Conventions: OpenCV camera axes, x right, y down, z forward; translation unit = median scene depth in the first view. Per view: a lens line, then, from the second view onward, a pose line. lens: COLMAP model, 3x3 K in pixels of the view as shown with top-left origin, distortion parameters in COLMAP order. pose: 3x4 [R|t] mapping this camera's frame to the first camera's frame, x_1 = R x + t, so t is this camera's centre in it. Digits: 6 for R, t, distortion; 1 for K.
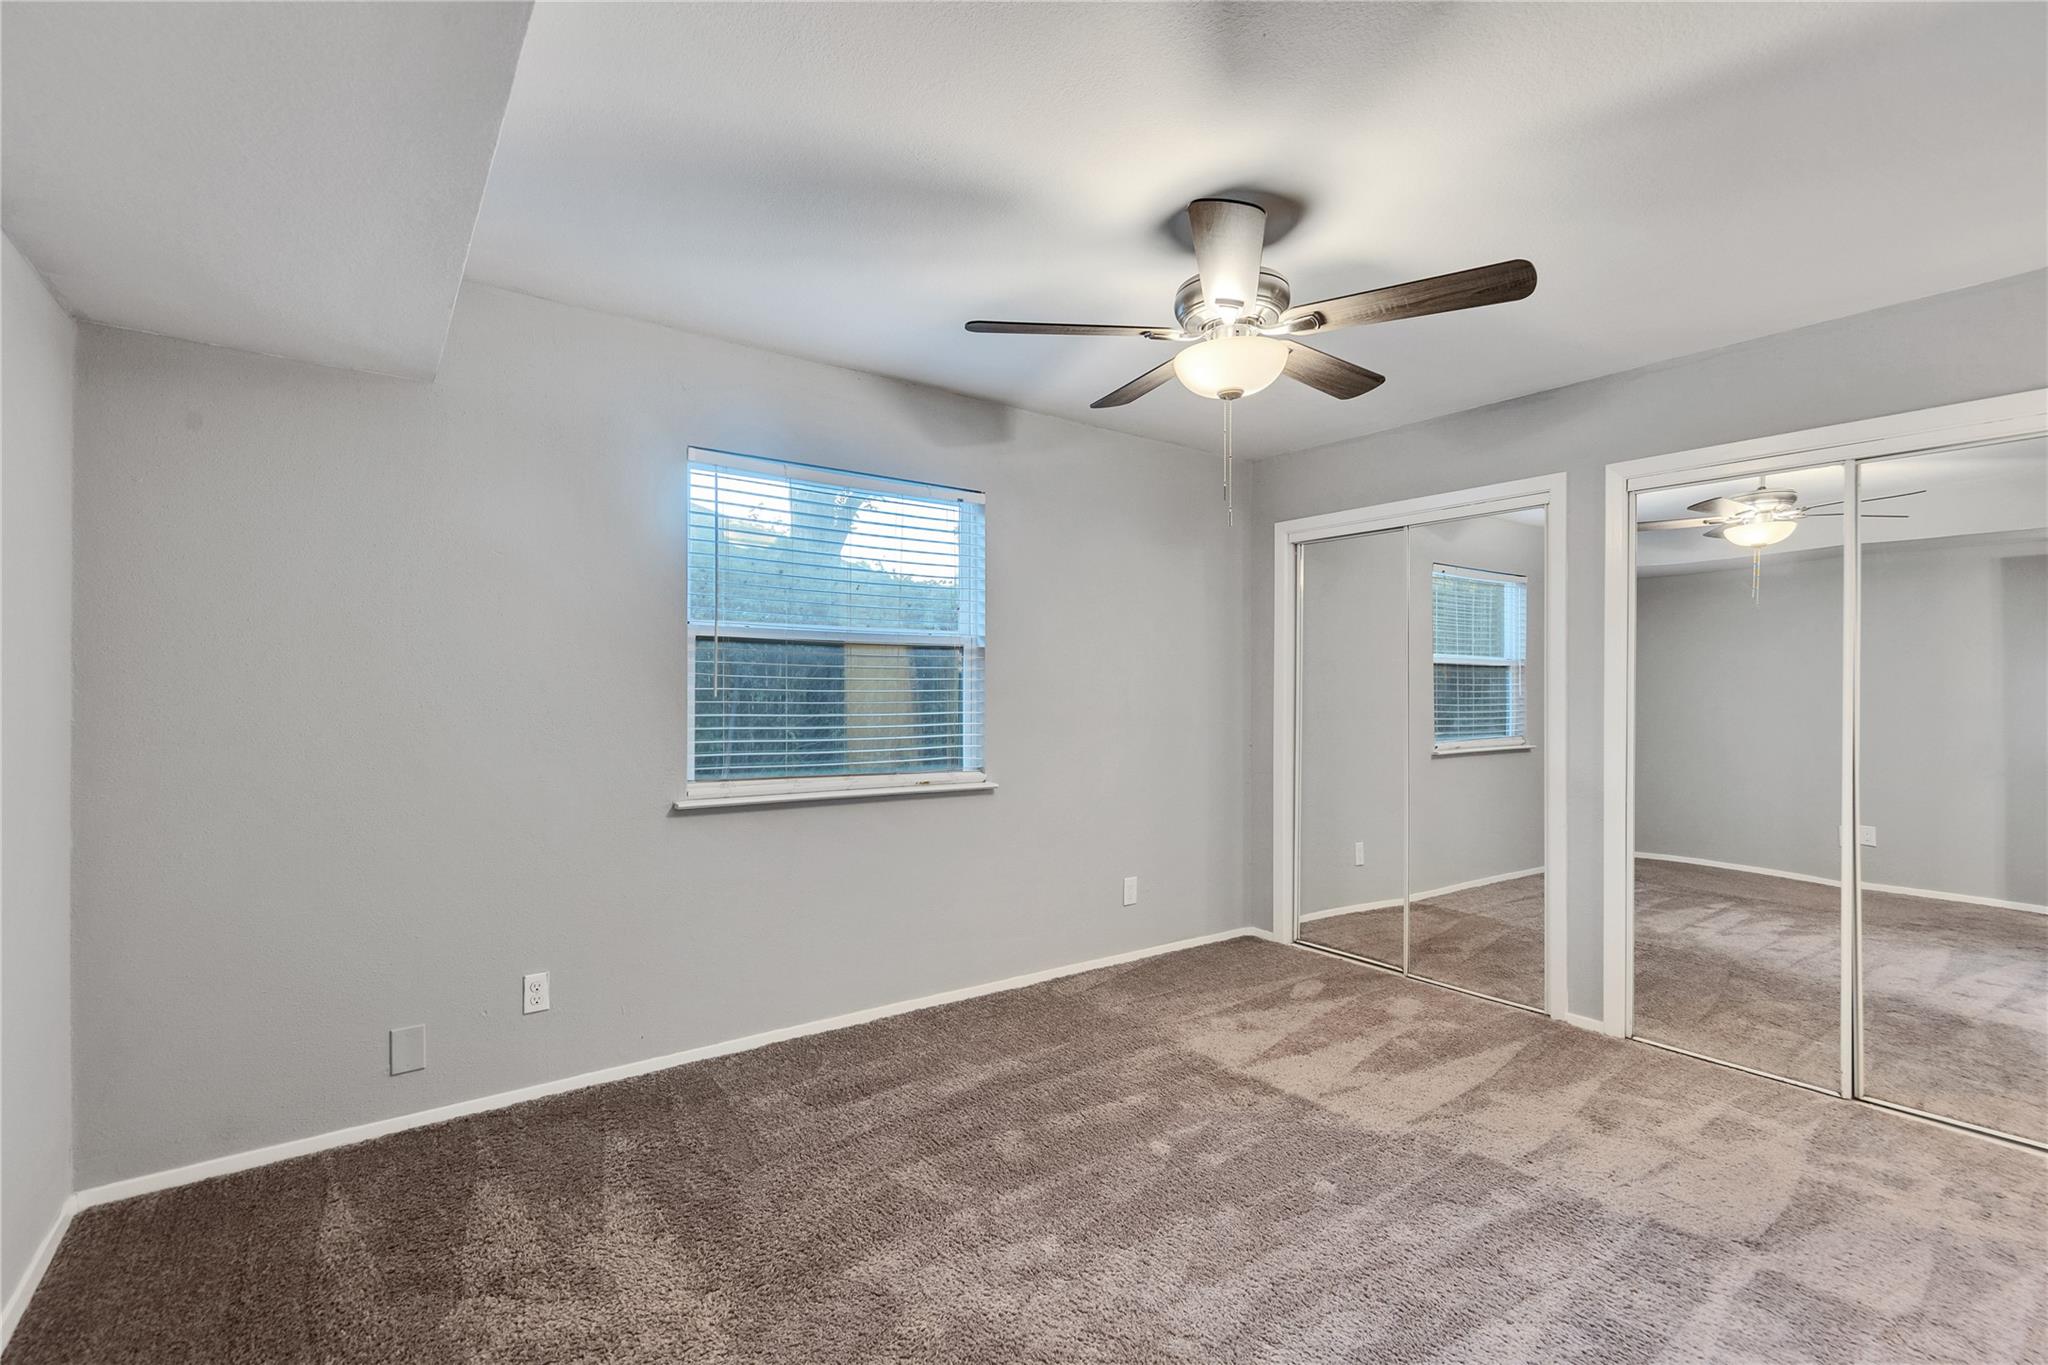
lens RADIAL K [[918.5, 0, 1021.1], [0, 918.5, 683.4], [0, 0, 1]] dist [0.000575, -0.000322]
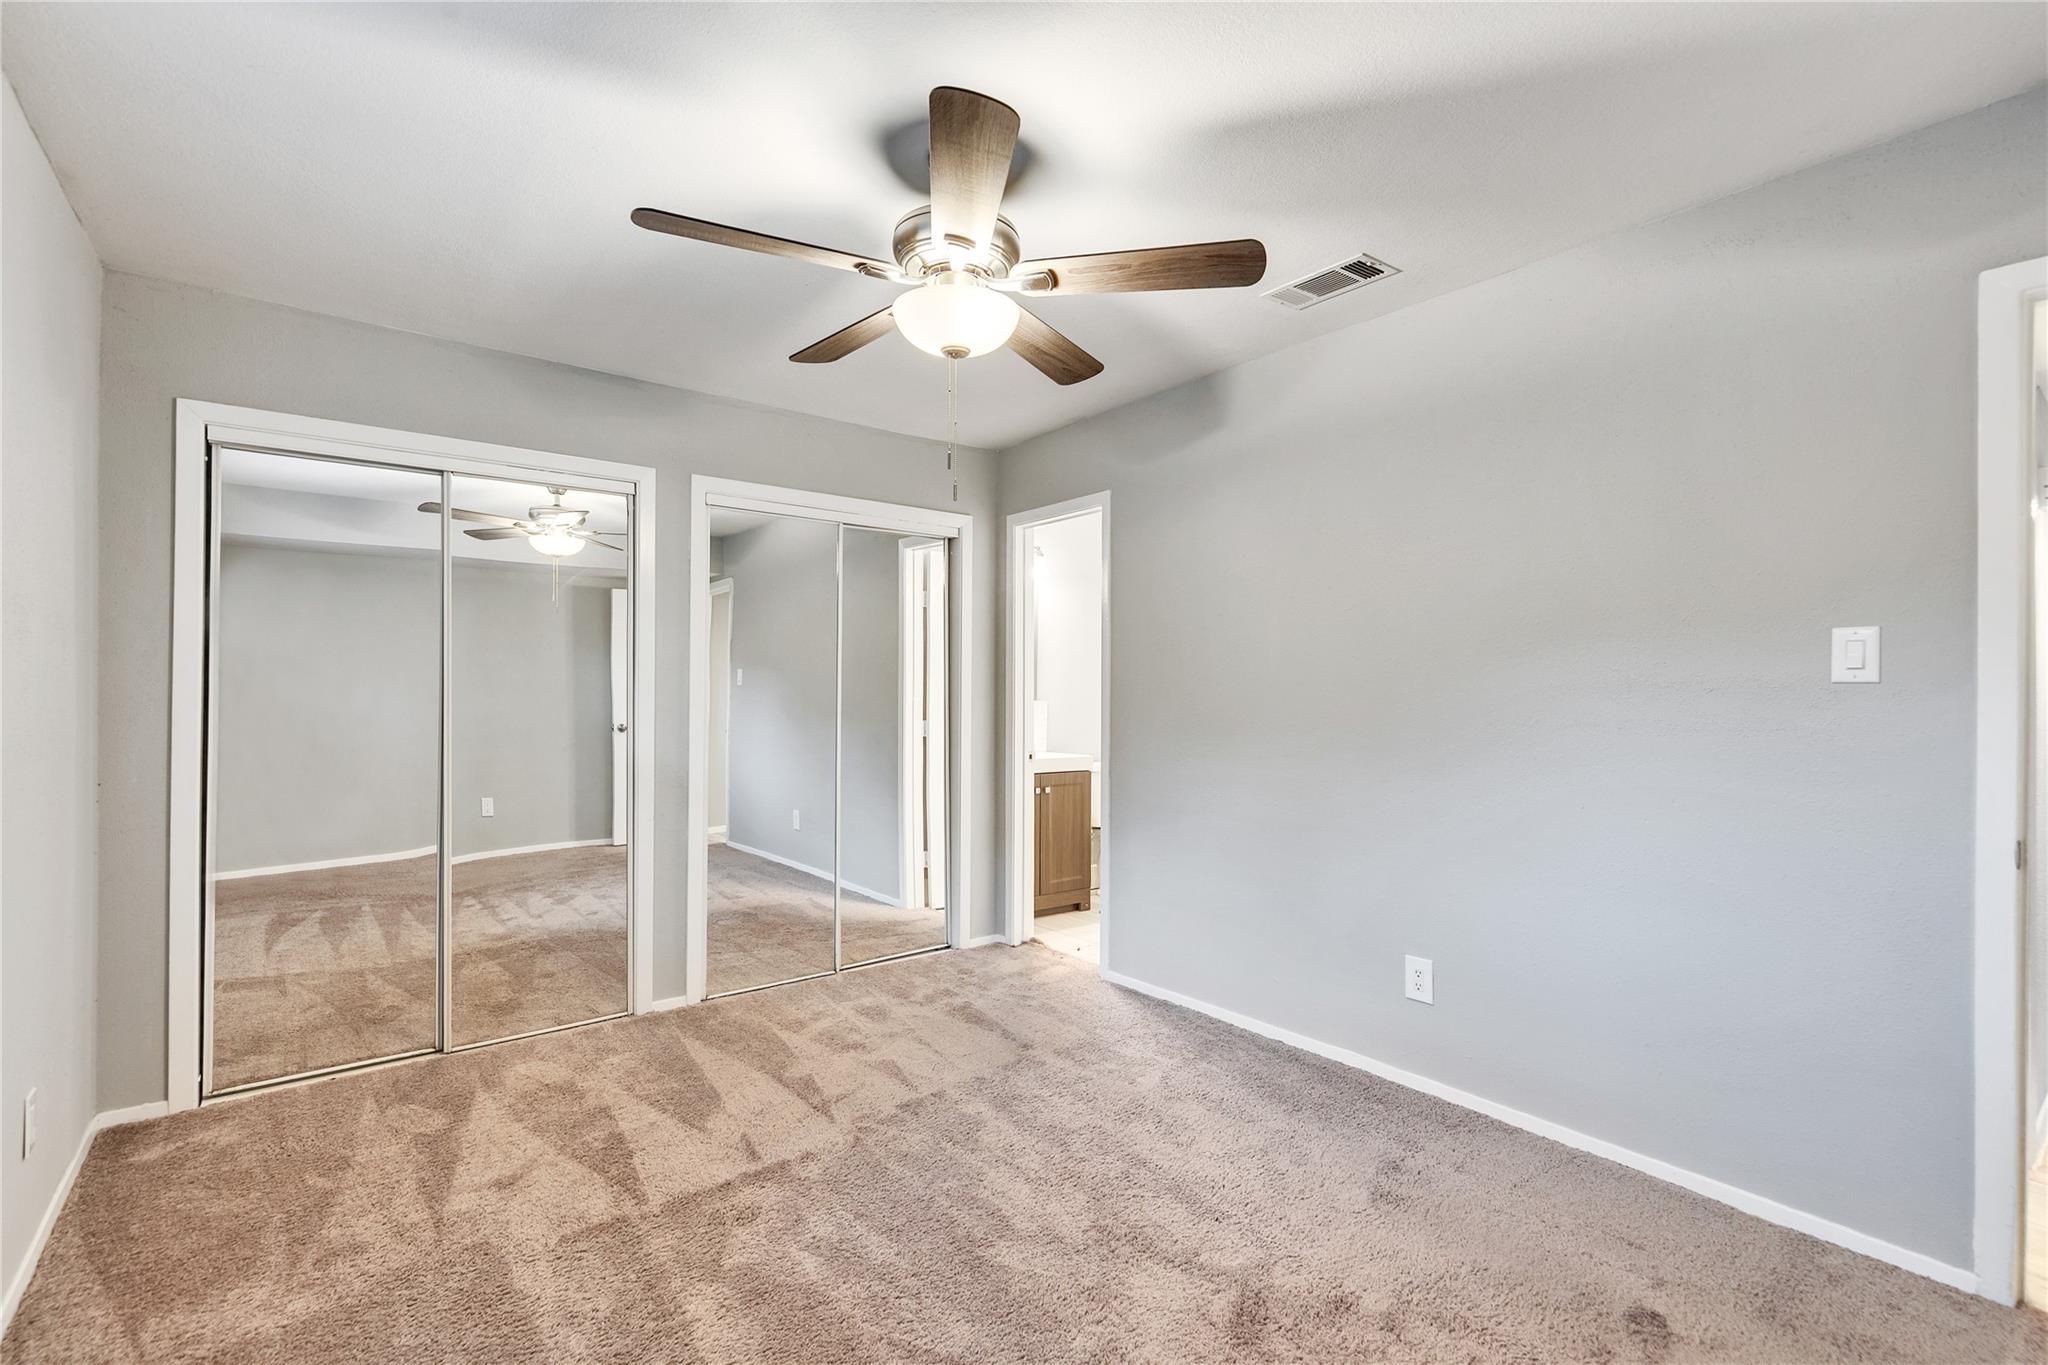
lens RADIAL K [[918.5, 0, 1021.1], [0, 918.5, 683.4], [0, 0, 1]] dist [0.000575, -0.000322]
pose [[-0.039351, 0.000013, 0.999225, -0.502286], [-0.008156, 0.999967, -0.000334, 0.004059], [-0.999192, -0.008162, -0.039349, 0.736111]]
